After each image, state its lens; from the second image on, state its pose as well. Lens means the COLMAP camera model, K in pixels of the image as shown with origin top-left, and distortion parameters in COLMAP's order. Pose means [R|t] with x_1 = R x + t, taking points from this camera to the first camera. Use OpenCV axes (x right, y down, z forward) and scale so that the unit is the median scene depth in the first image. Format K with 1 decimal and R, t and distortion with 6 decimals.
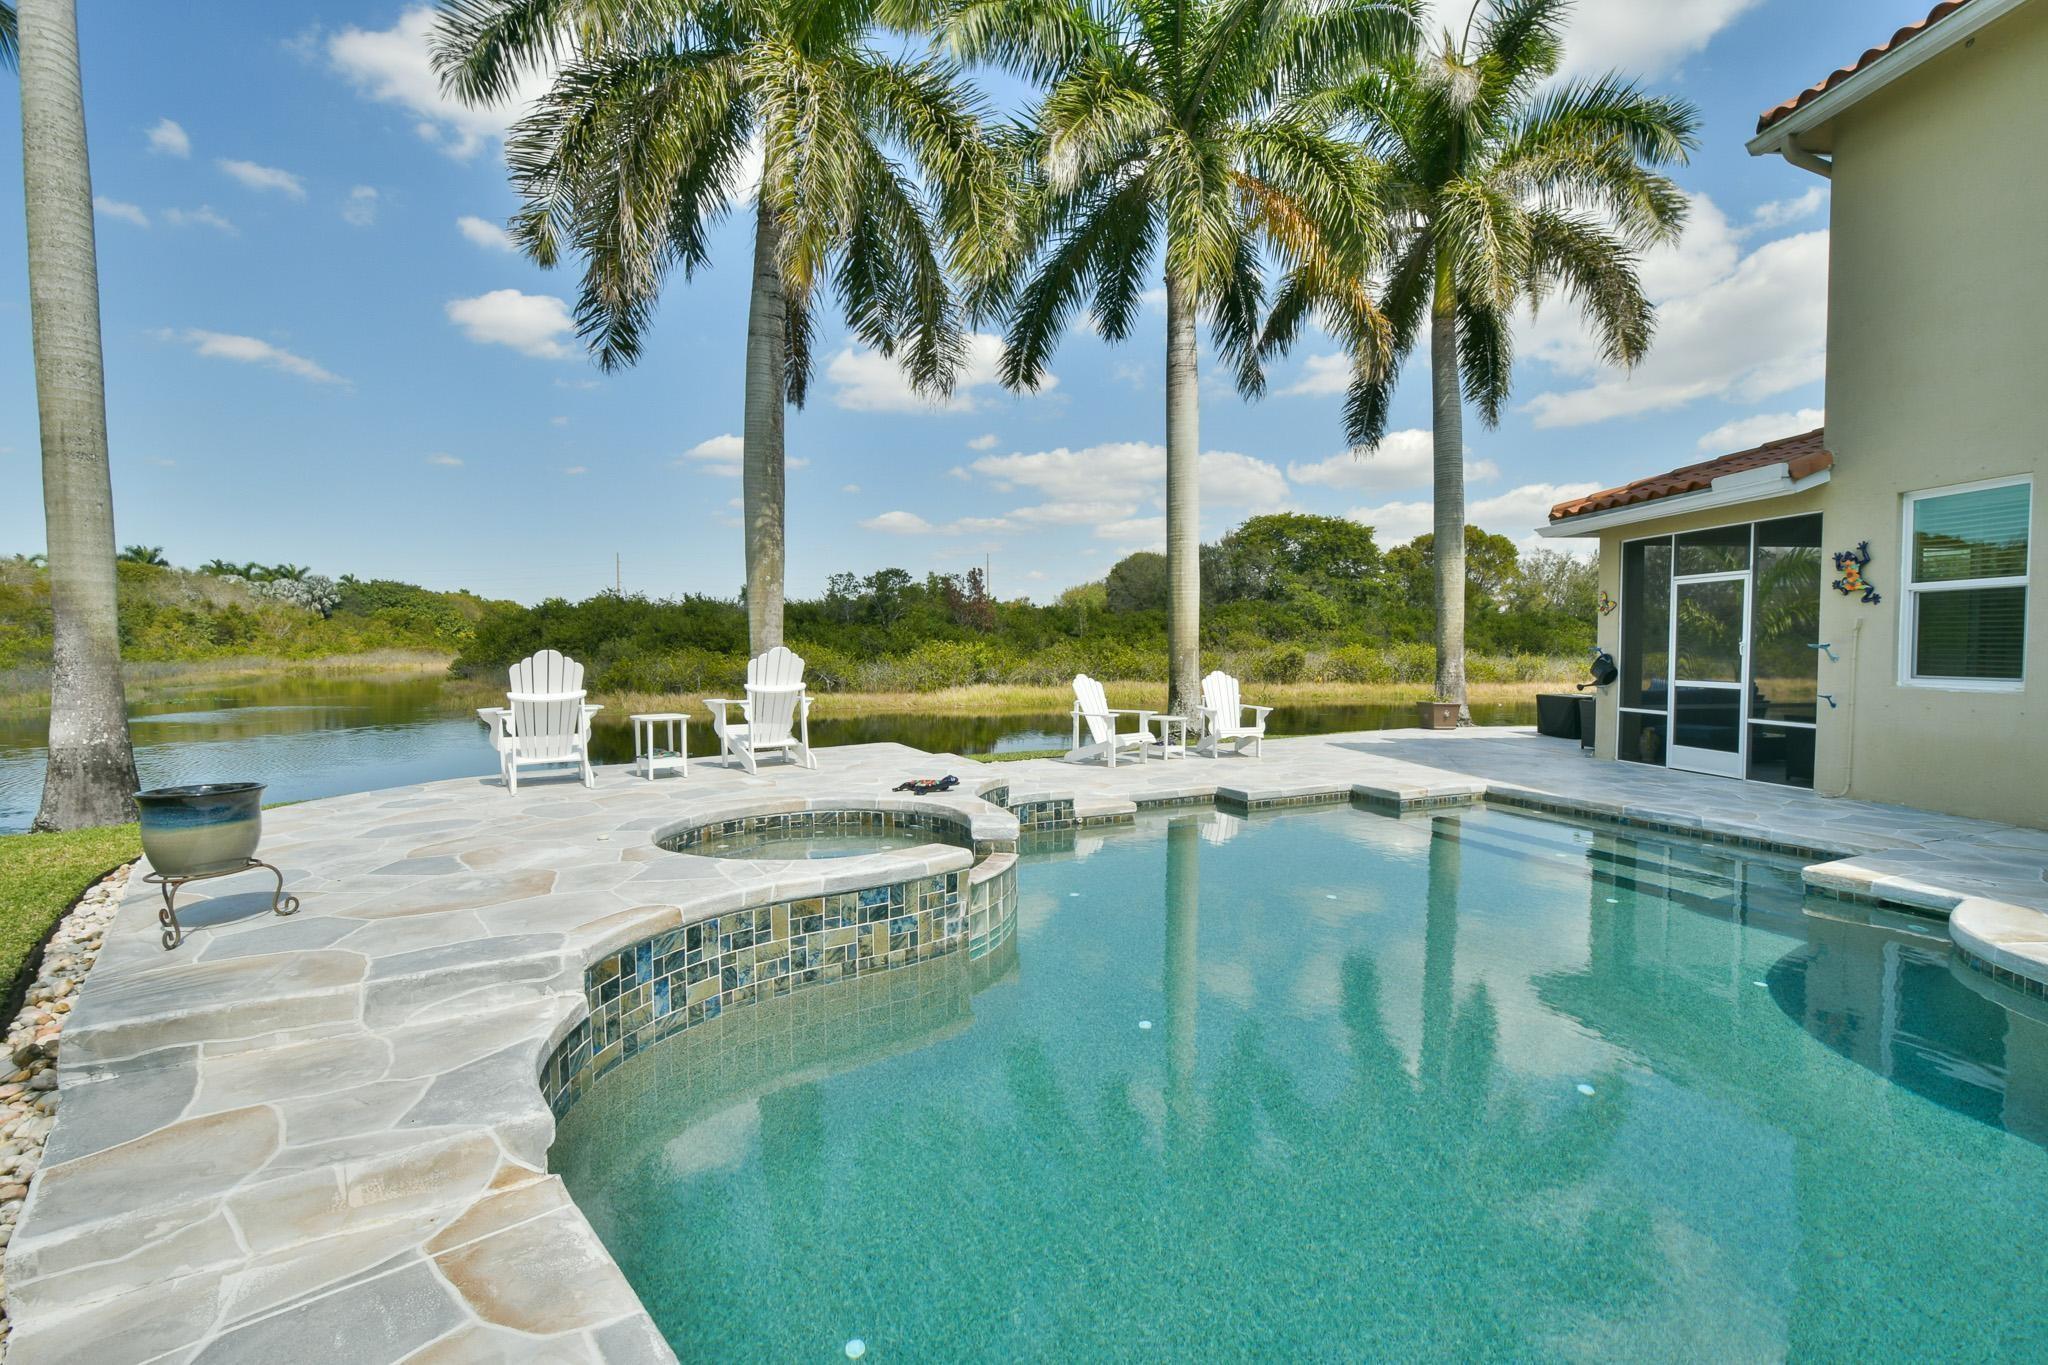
lens RADIAL K [[899.9, 0, 1018.0], [0, 899.9, 687.9], [0, 0, 1]] dist [0.002942, 0.000607]
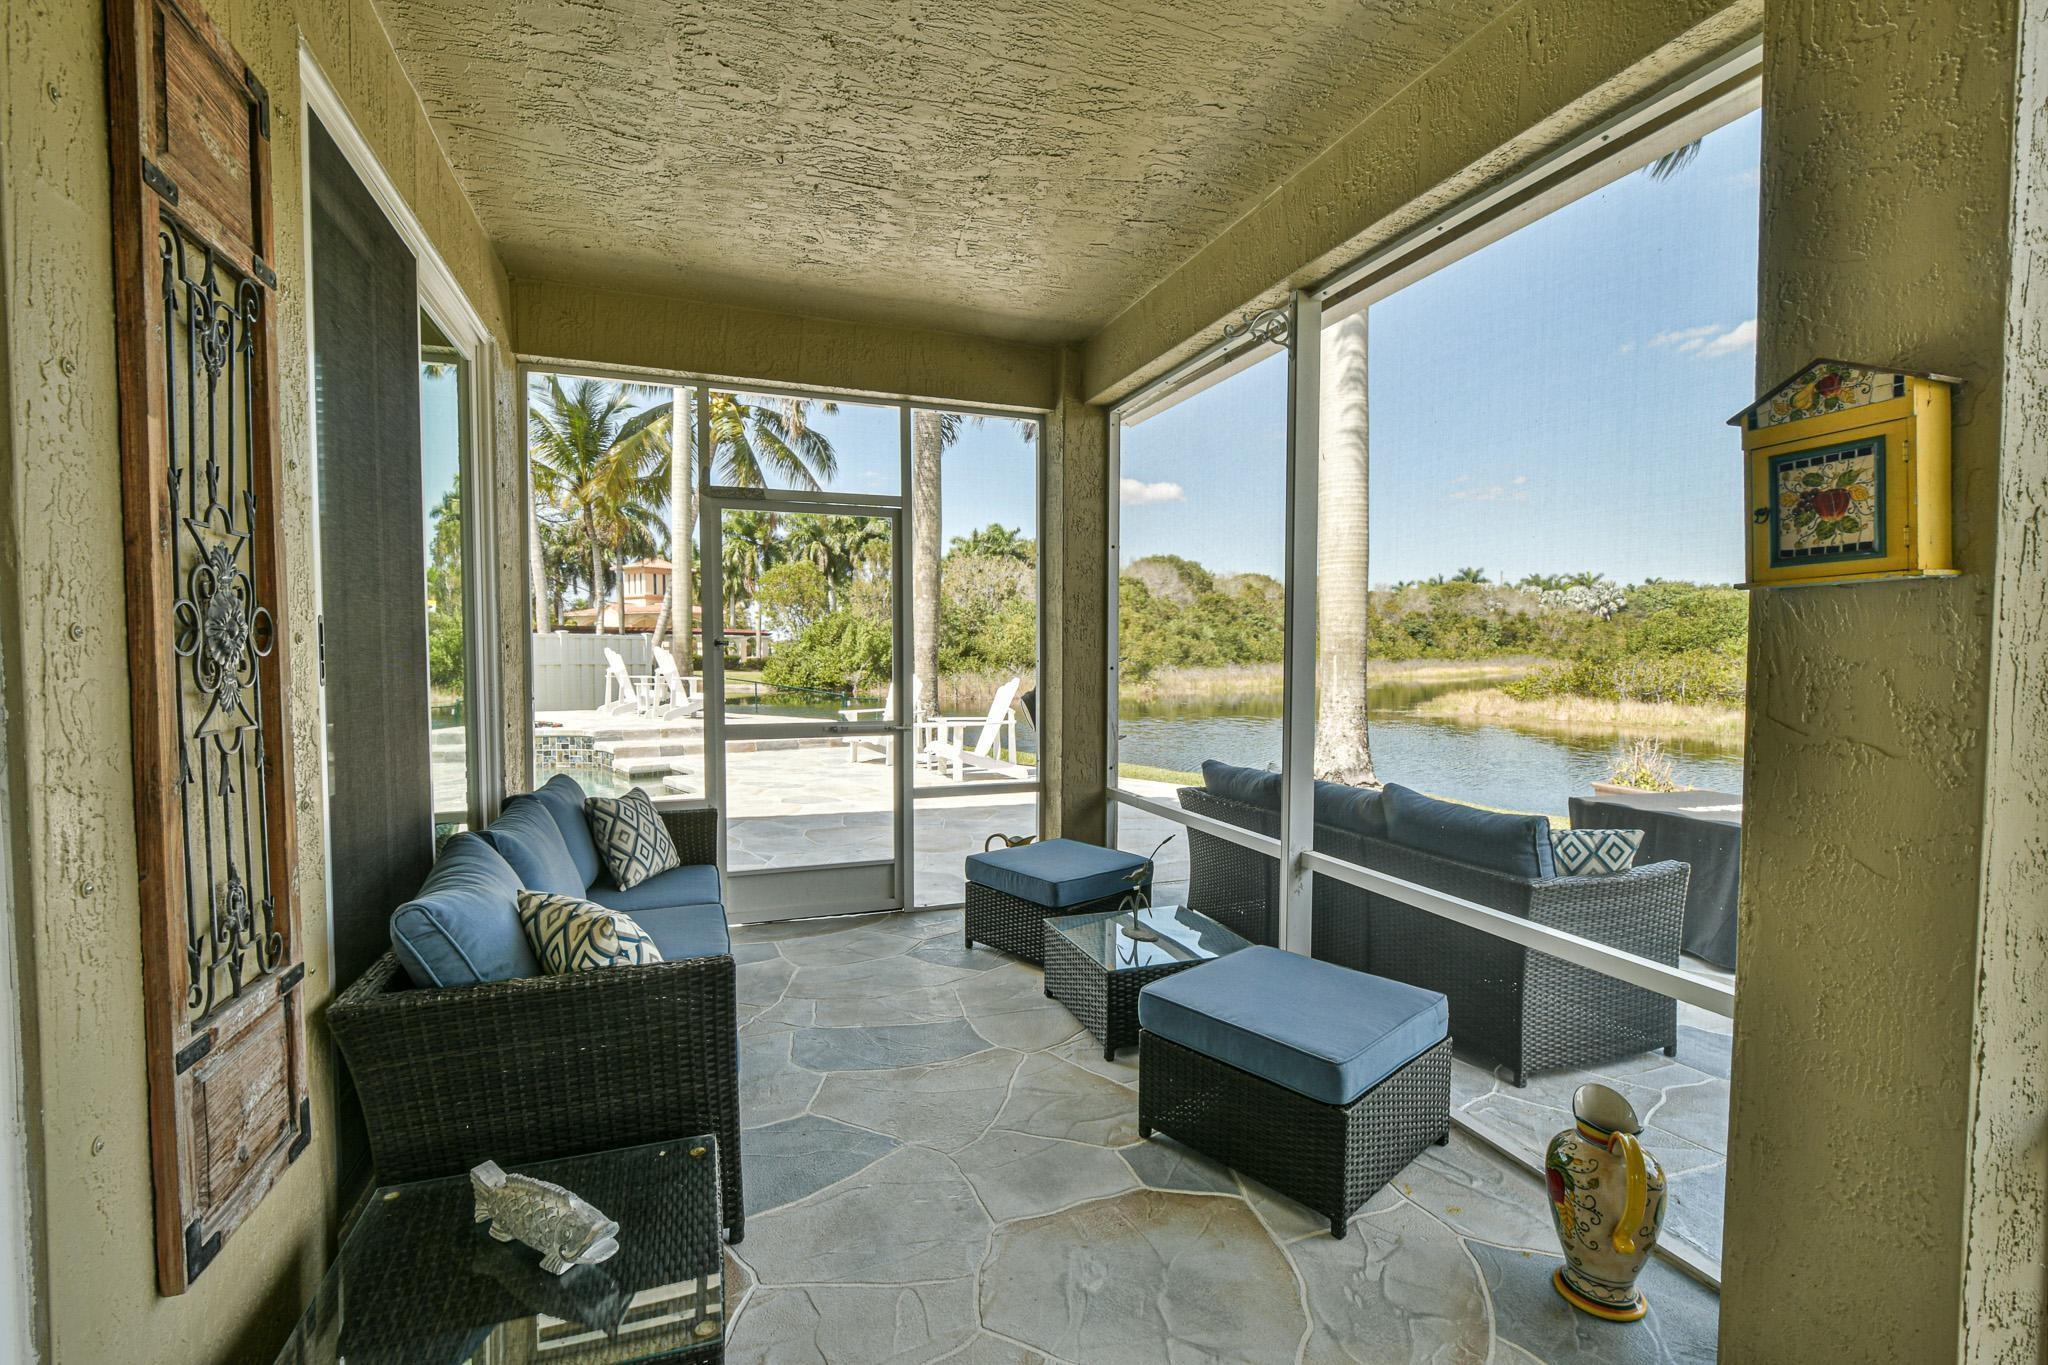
lens RADIAL K [[899.9, 0, 1025.8], [0, 899.9, 688.3], [0, 0, 1]] dist [0.002942, 0.000607]
pose [[0.256614, 0.045333, -0.965450, 0.193884], [-0.045883, 0.998345, 0.034682, -0.007354], [0.965424, 0.035398, 0.258269, 0.148861]]
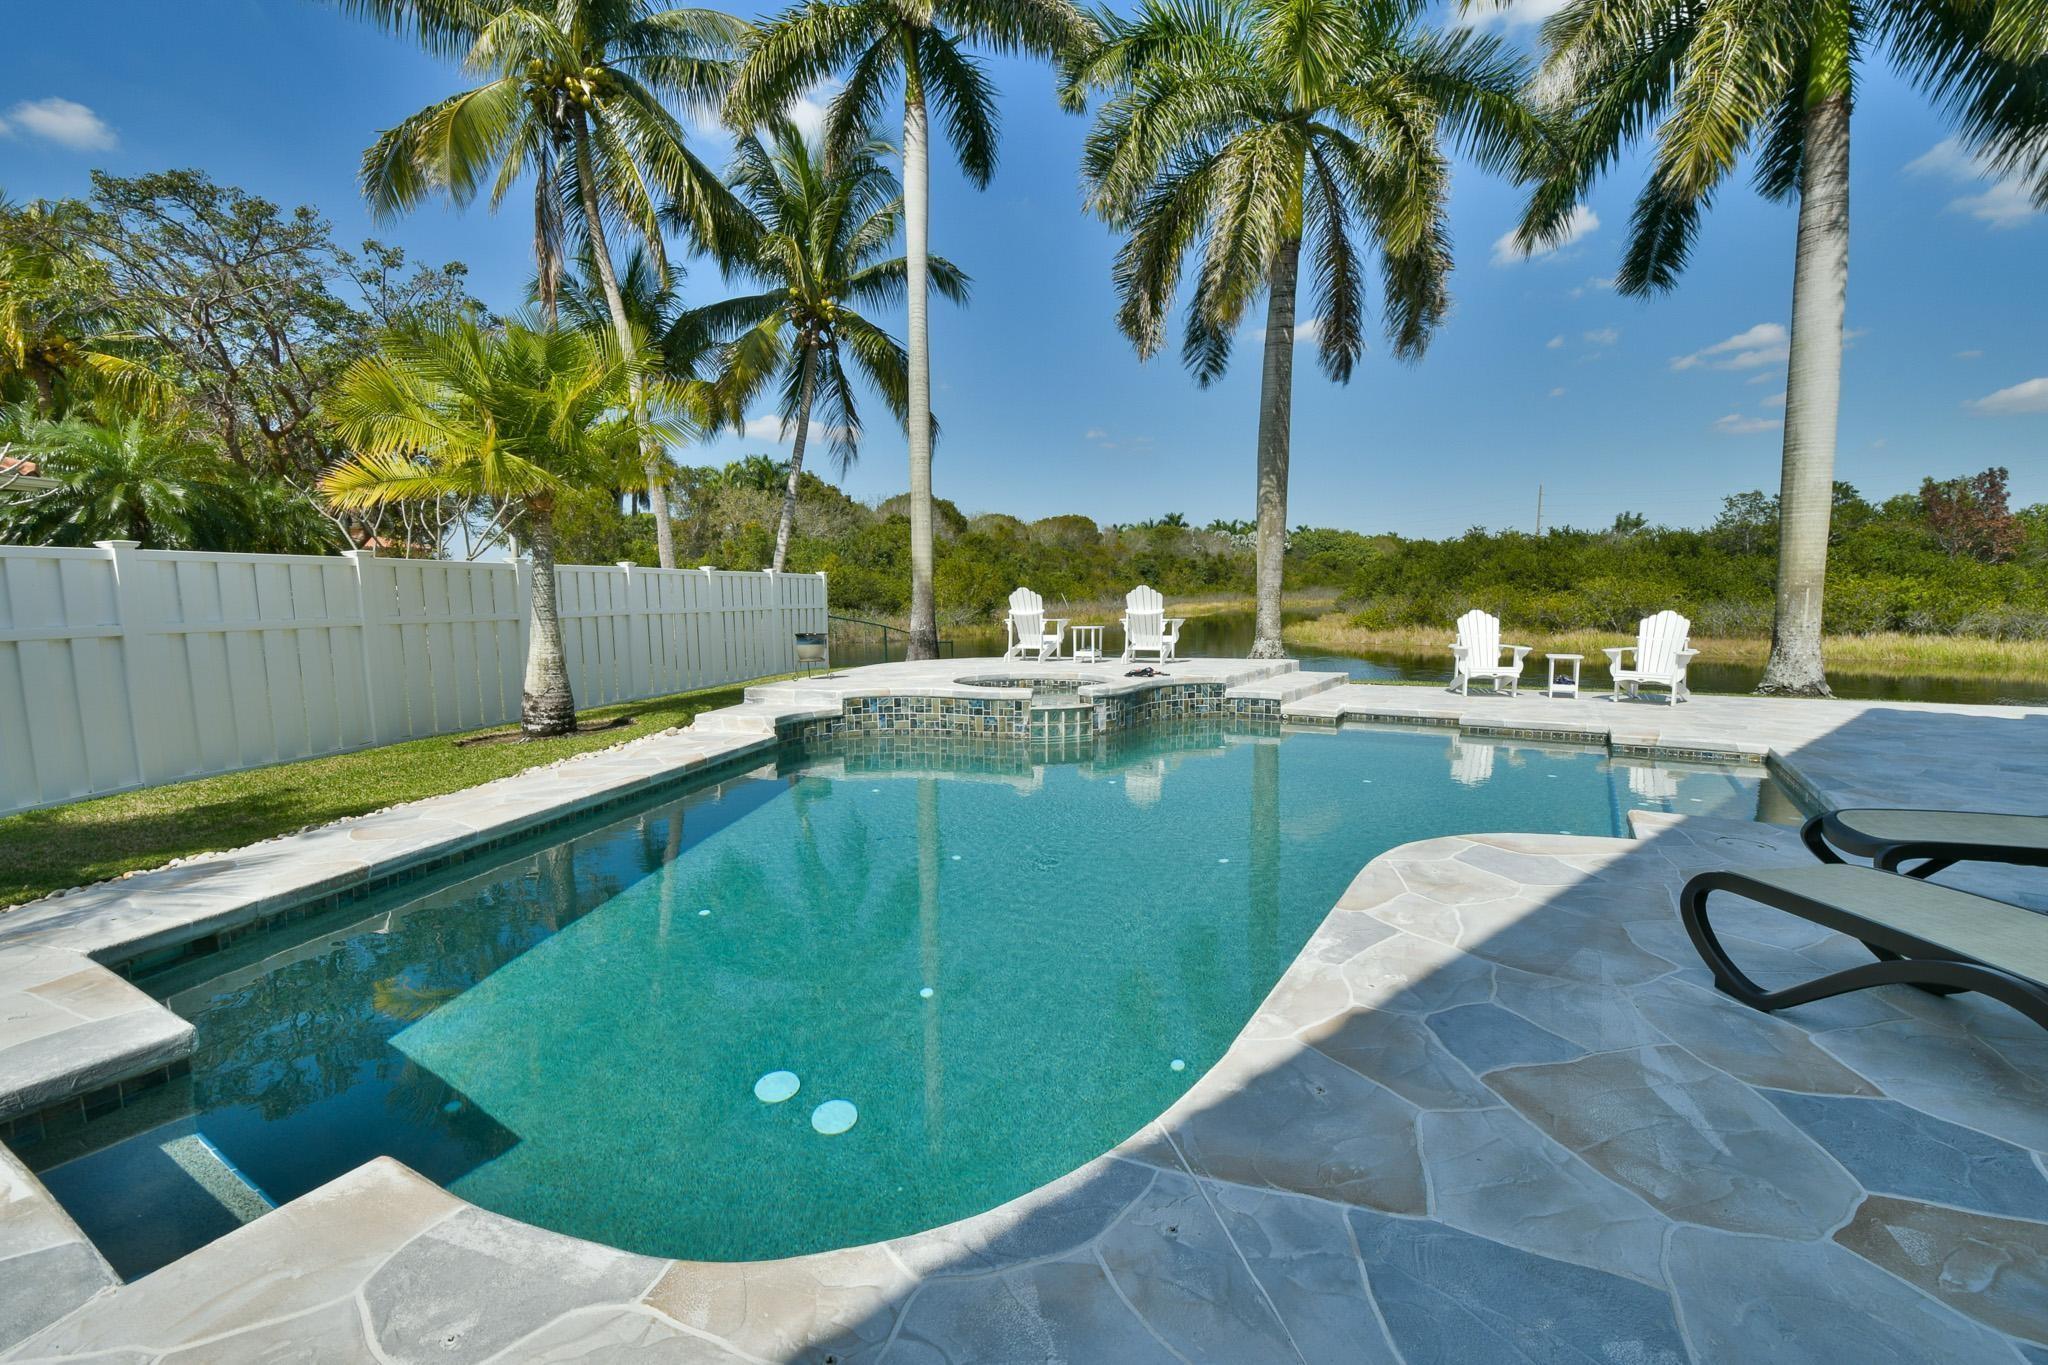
lens RADIAL K [[899.9, 0, 1017.2], [0, 899.9, 682.8], [0, 0, 1]] dist [0.002942, 0.000607]
pose [[0.570348, 0.085536, -0.816938, 0.111746], [-0.033340, 0.996154, 0.081024, 0.000377], [0.820726, -0.018975, 0.571006, -0.009838]]
